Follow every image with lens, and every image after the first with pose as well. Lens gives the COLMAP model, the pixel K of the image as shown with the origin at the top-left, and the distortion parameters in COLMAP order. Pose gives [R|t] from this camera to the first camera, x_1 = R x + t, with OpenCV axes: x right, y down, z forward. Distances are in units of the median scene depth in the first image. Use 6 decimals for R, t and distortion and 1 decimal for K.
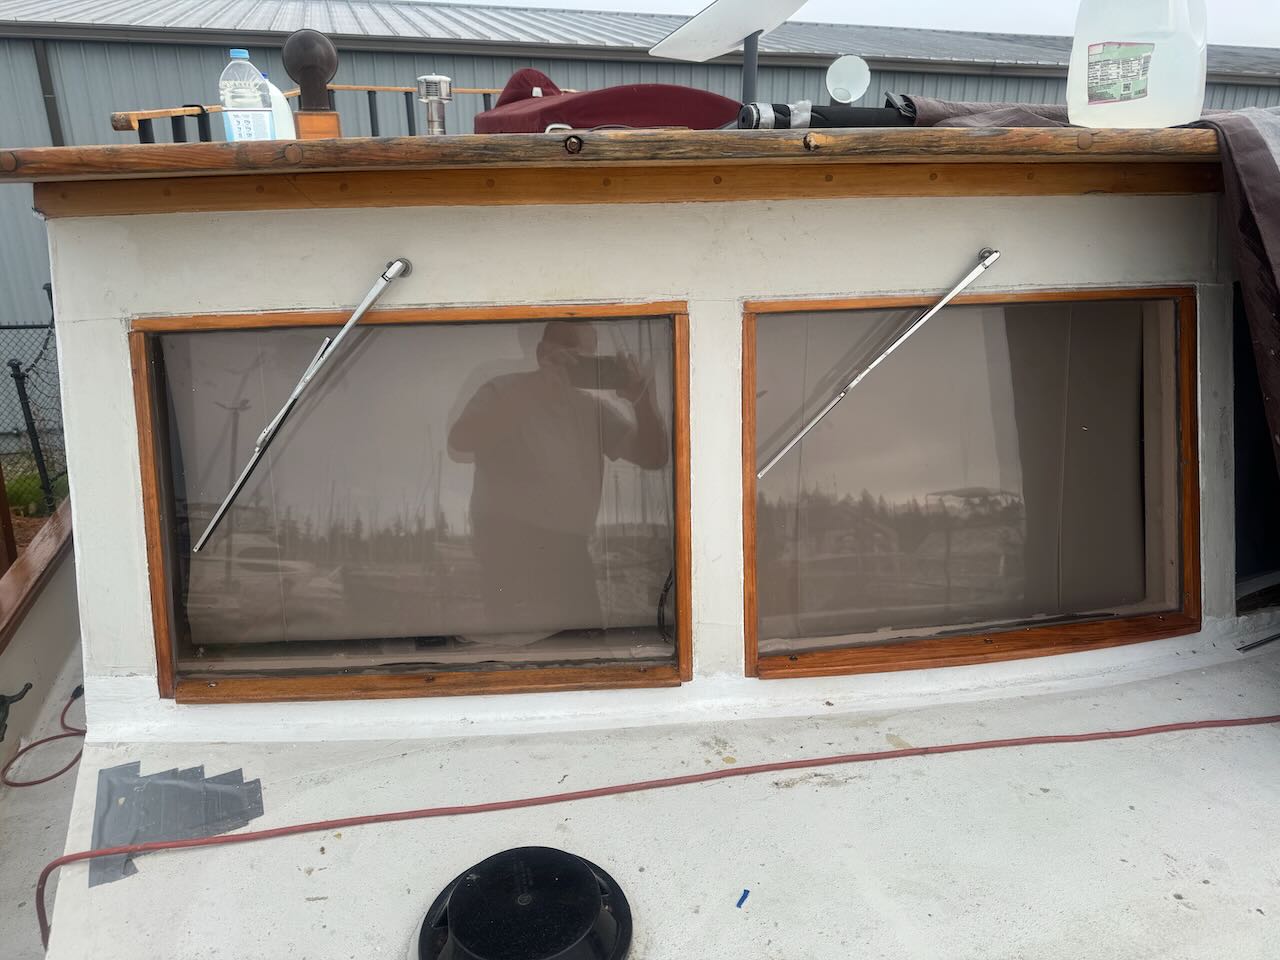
lens RADIAL K [[910.9, 0, 633.0], [0, 910.9, 469.7], [0, 0, 1]] dist [0.009216, -0.030902]
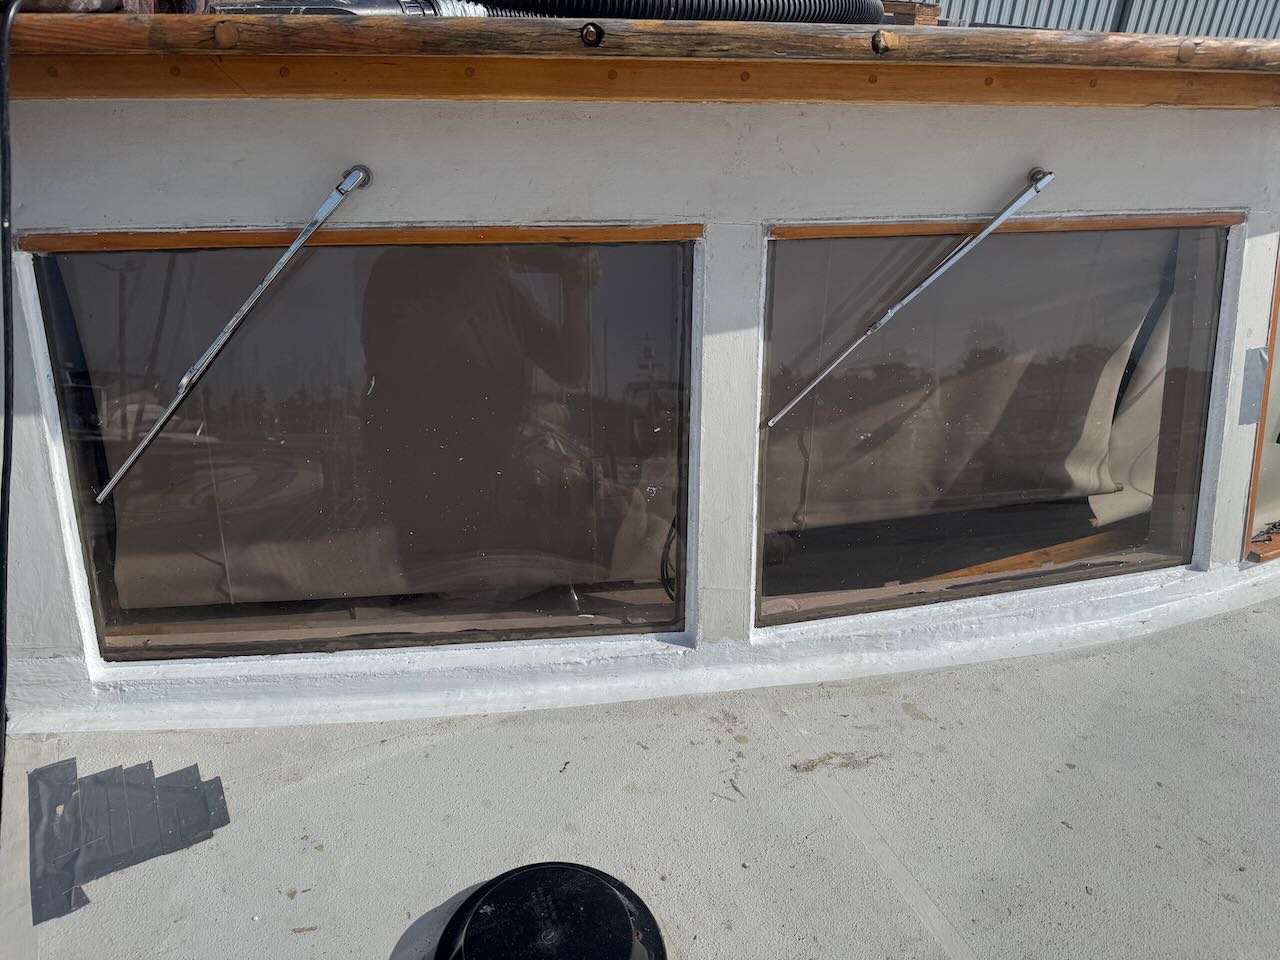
lens RADIAL K [[910.9, 0, 626.4], [0, 910.9, 479.7], [0, 0, 1]] dist [0.009216, -0.030902]
pose [[0.996081, -0.003723, 0.088369, -0.088802], [-0.010038, 0.987901, 0.154761, -0.081698], [-0.087876, -0.155041, 0.983992, 0.132898]]
